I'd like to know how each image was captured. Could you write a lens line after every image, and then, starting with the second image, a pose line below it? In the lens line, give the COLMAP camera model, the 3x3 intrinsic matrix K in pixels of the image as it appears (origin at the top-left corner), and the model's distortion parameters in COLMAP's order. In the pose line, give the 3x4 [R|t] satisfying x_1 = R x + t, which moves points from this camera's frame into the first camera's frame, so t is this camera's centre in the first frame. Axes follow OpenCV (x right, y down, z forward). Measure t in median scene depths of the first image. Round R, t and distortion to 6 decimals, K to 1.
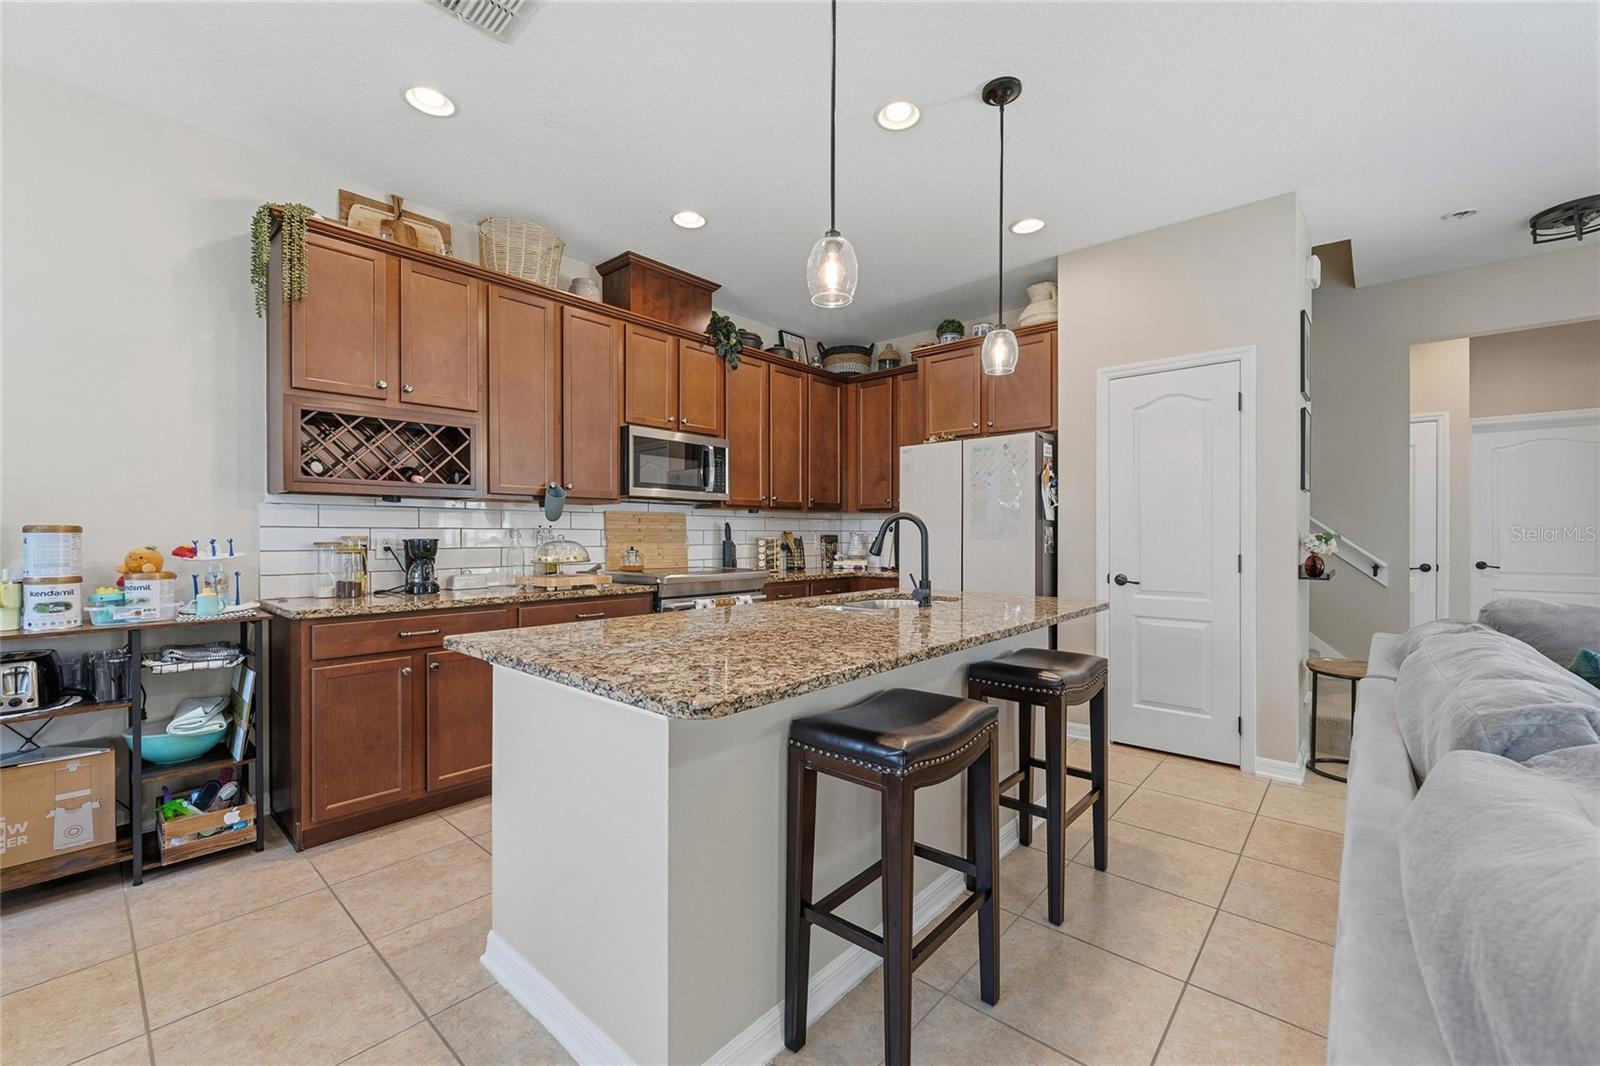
lens RADIAL K [[643.4, 0, 803.1], [0, 643.4, 534.4], [0, 0, 1]] dist [0.000205, -0.000367]
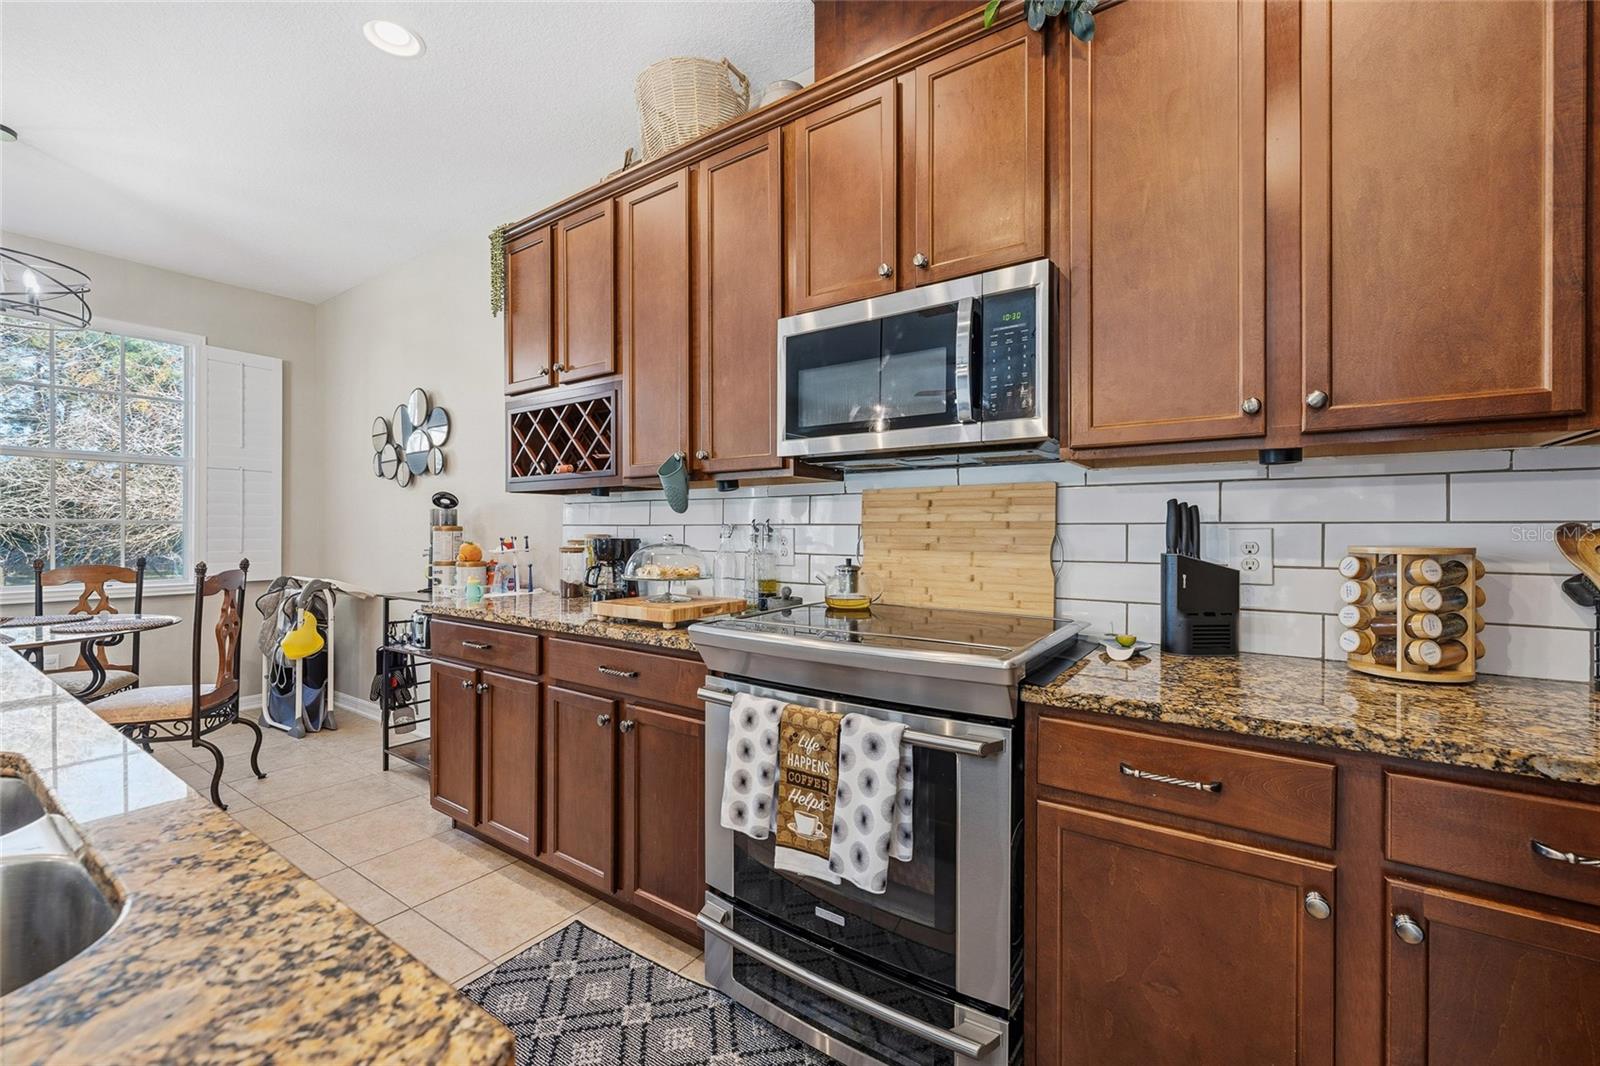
lens RADIAL K [[656.5, 0, 799.9], [0, 656.5, 530.0], [0, 0, 1]] dist [0.002156, 0.000097]
pose [[0.118718, 0.002988, -0.992923, 0.315205], [0.001526, 0.999994, 0.003192, -0.006362], [0.992927, -0.001894, 0.118713, 1.223206]]
